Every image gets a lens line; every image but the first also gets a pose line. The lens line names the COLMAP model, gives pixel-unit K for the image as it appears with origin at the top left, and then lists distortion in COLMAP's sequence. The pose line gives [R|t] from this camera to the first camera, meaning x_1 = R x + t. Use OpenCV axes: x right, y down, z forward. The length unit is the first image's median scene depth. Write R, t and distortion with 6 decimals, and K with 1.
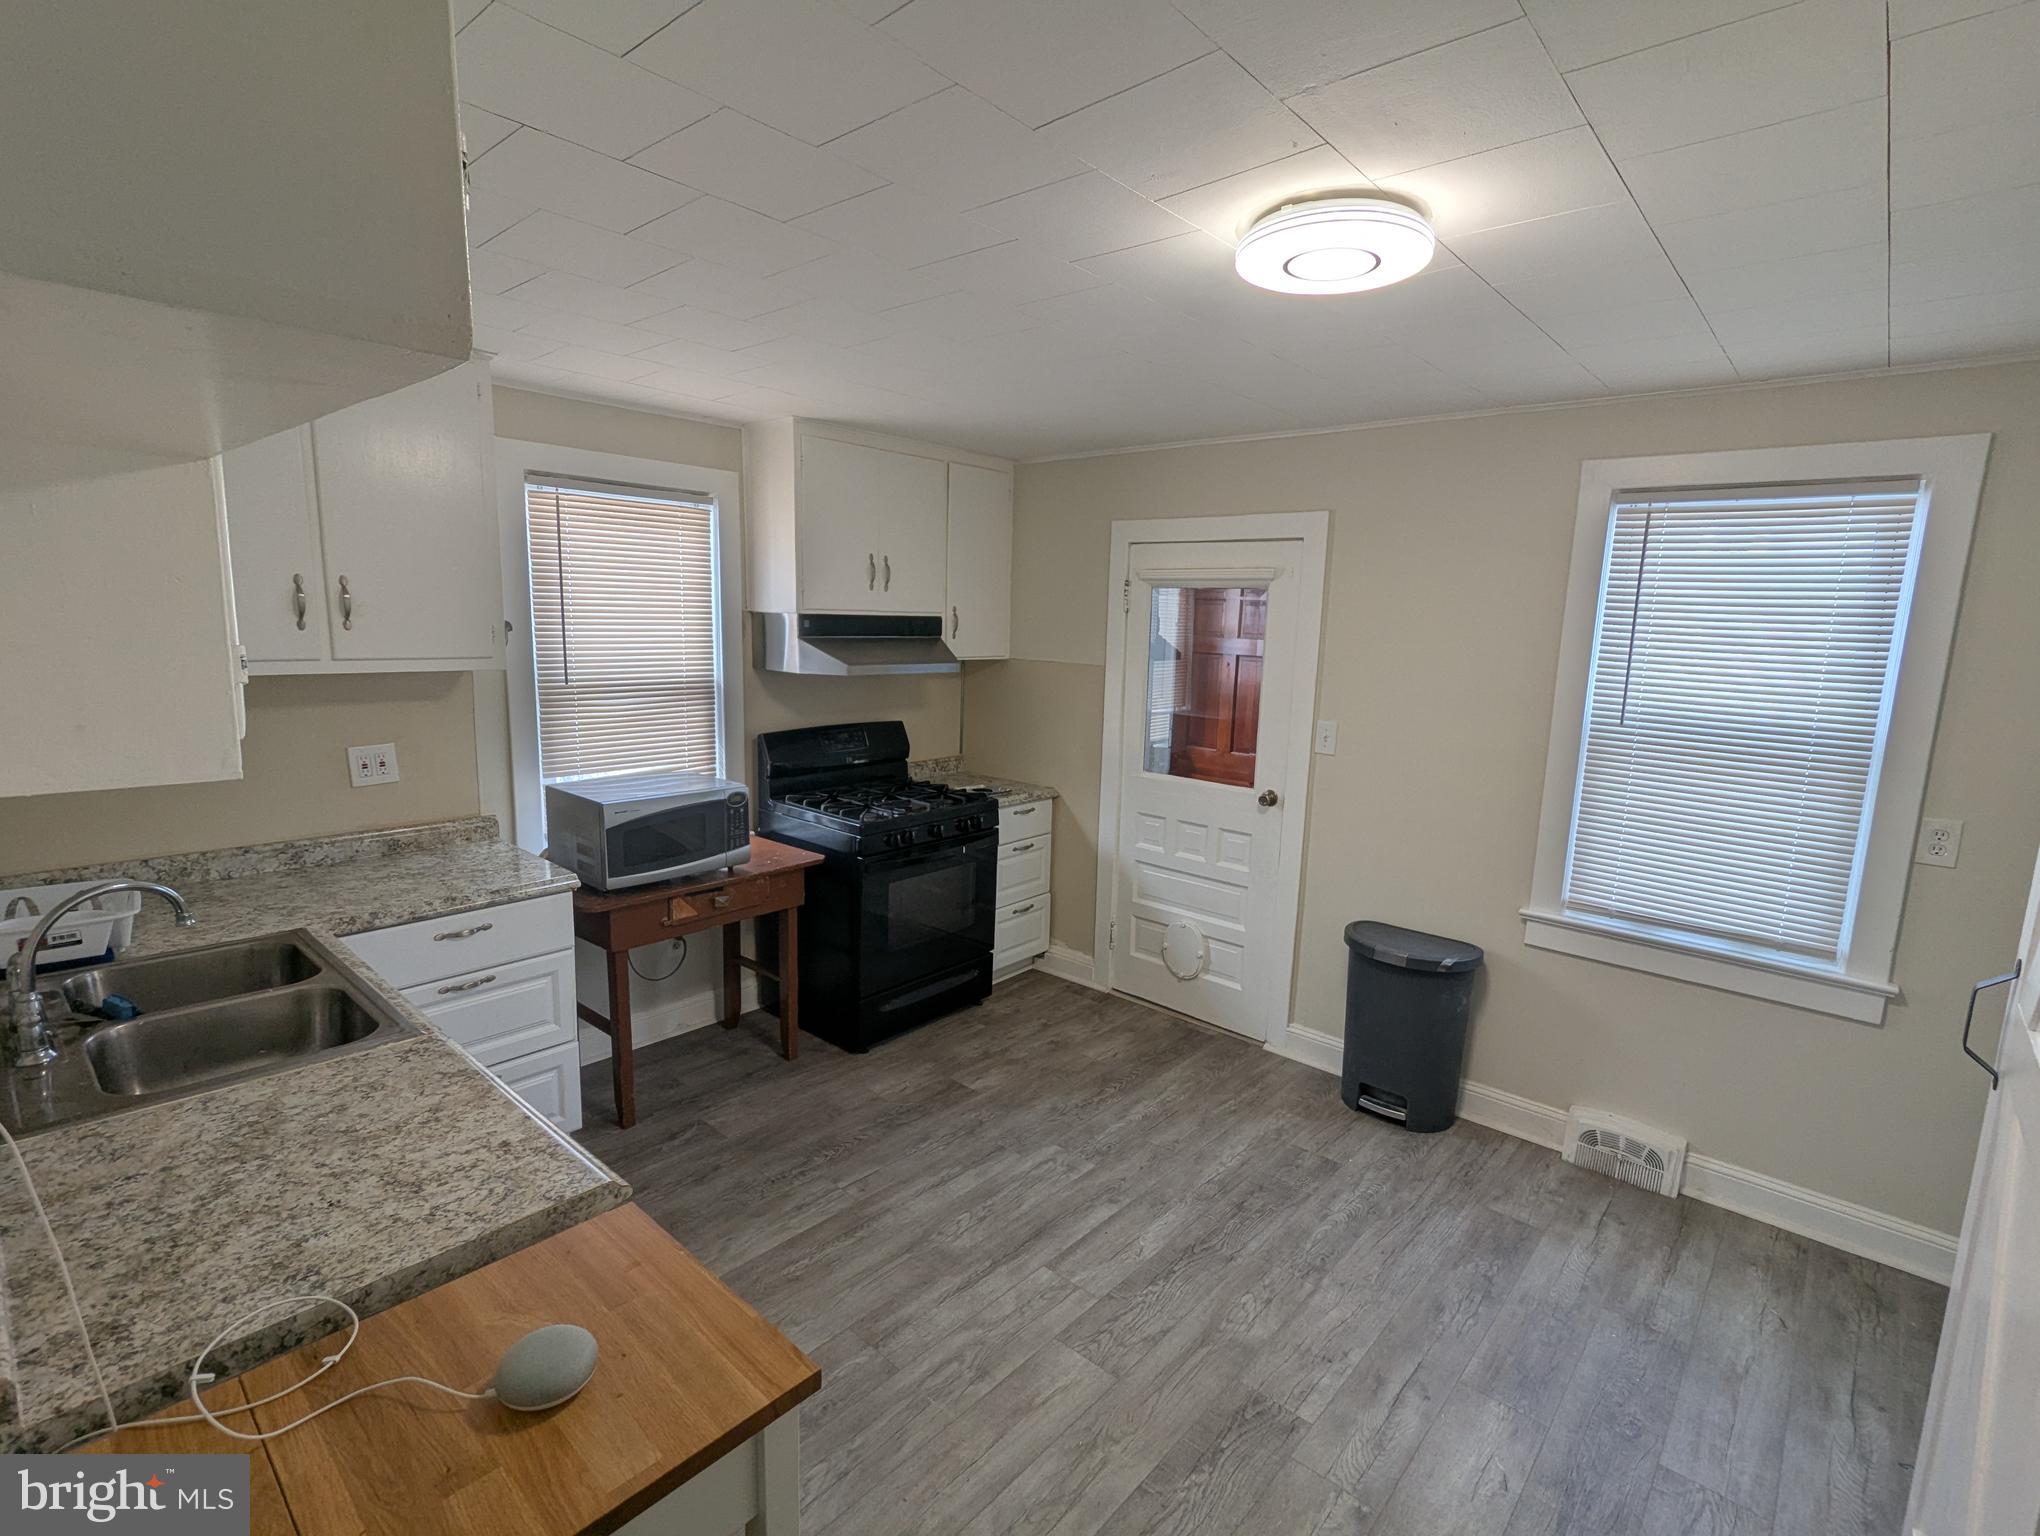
lens RADIAL K [[968.6, 0, 1020.0], [0, 968.6, 768.0], [0, 0, 1]] dist [0.003677, -0.000186]
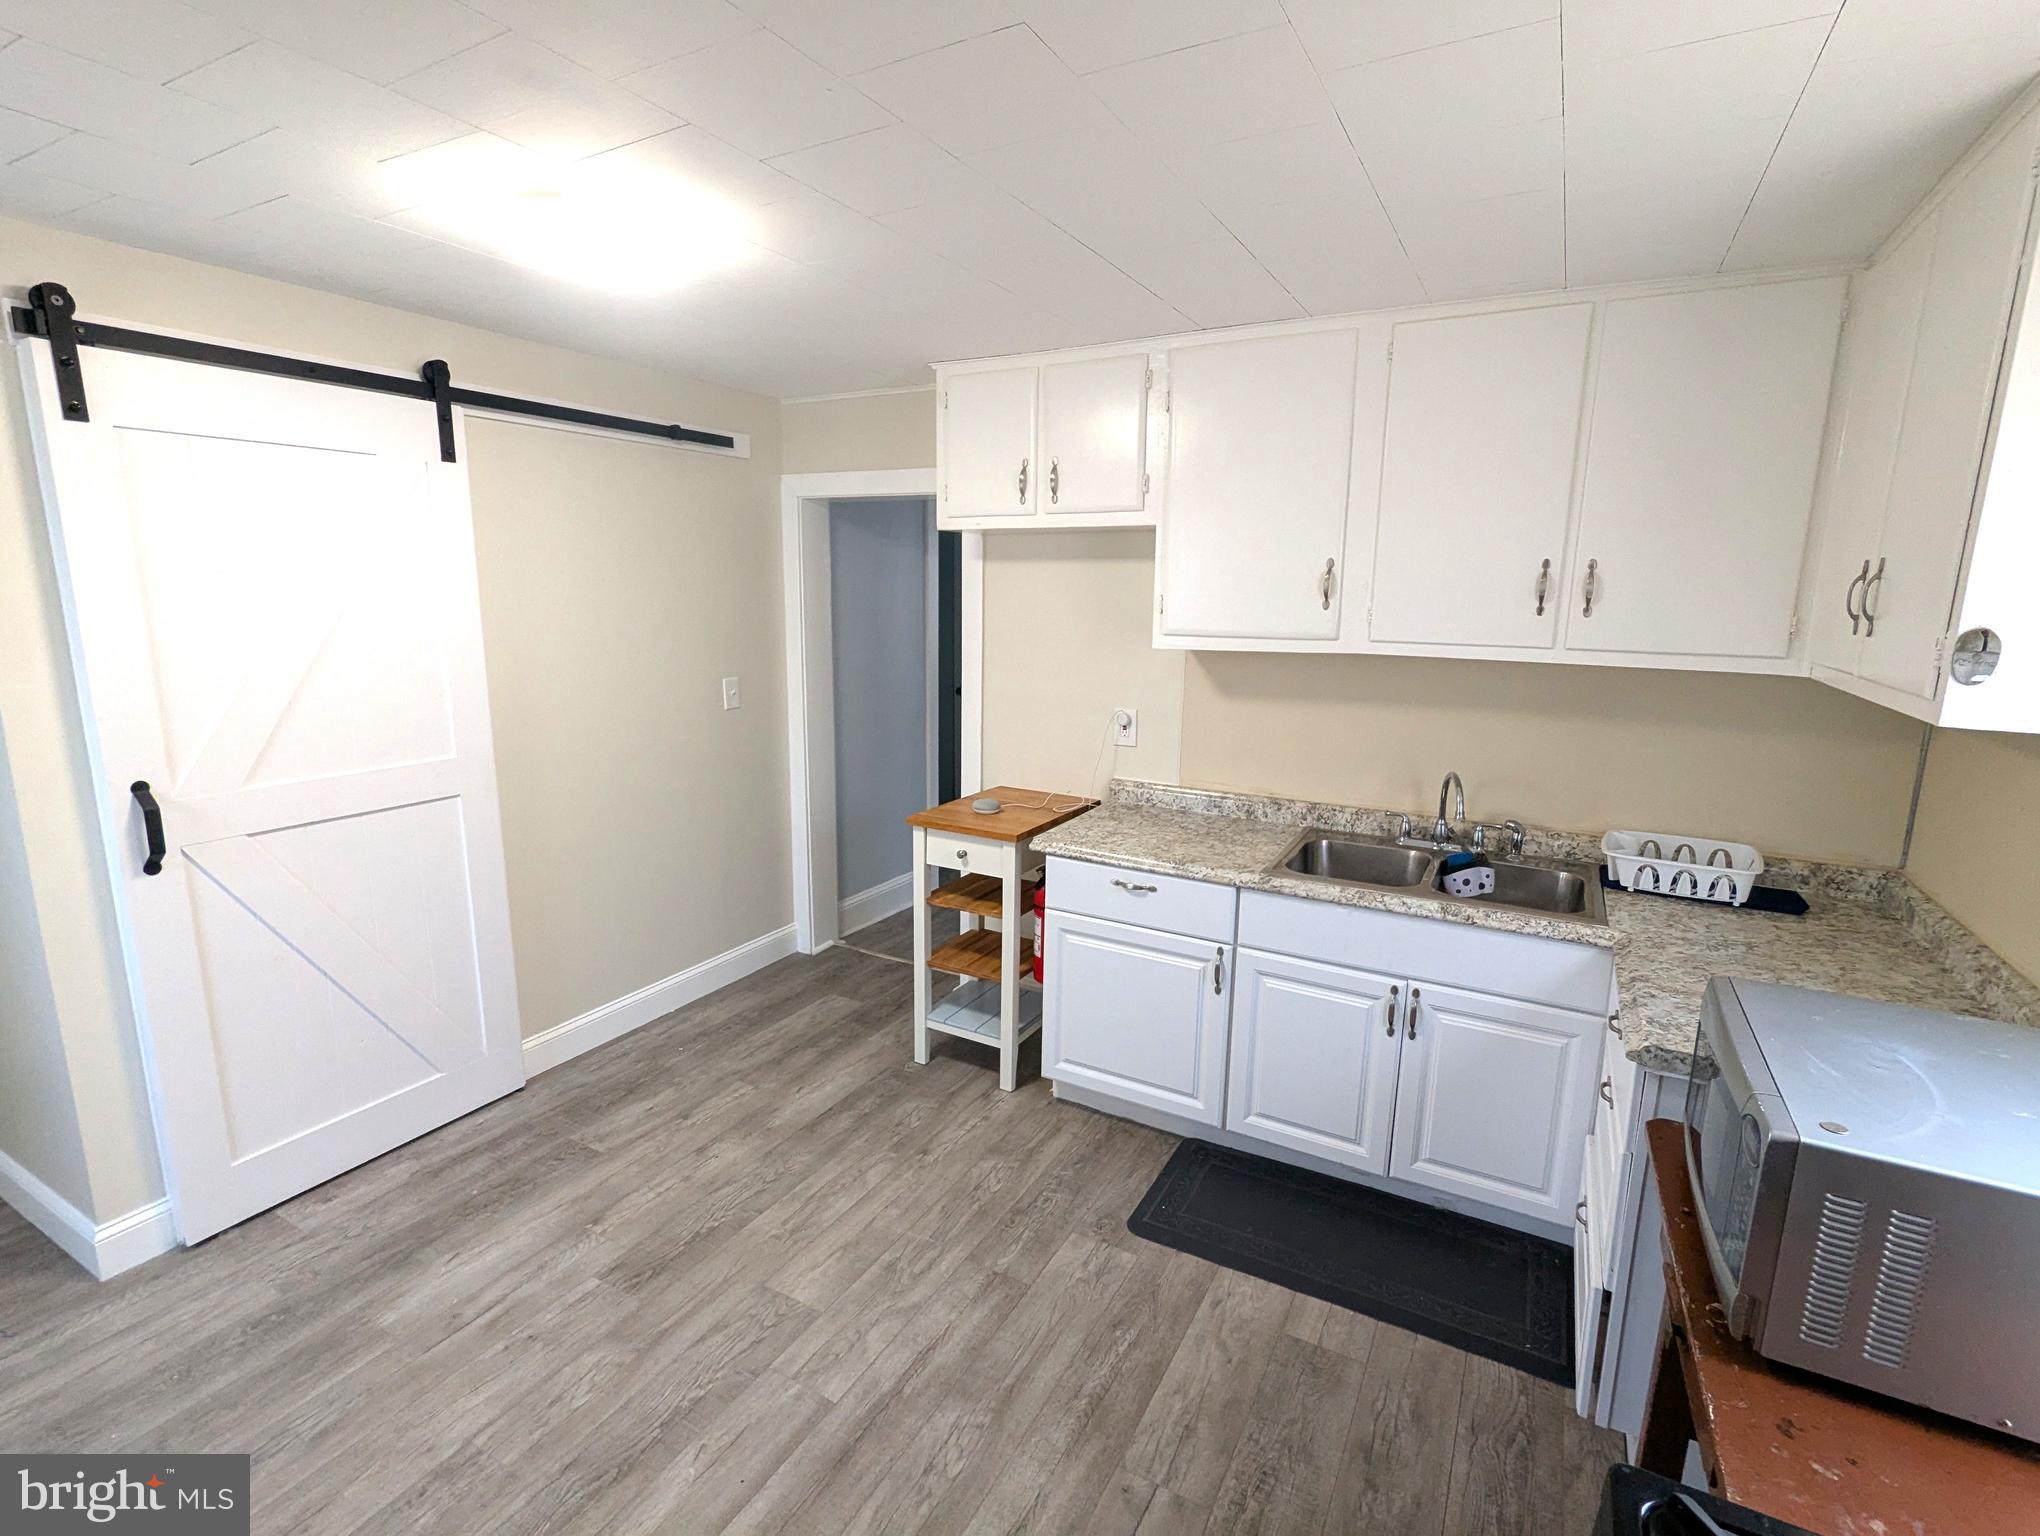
lens RADIAL K [[968.6, 0, 1020.0], [0, 968.6, 768.0], [0, 0, 1]] dist [0.003677, -0.000186]
pose [[-0.974683, -0.000833, -0.223588, 0.056688], [-0.077764, 0.938826, 0.335497, -0.252667], [0.209631, 0.344390, -0.915123, 1.628454]]
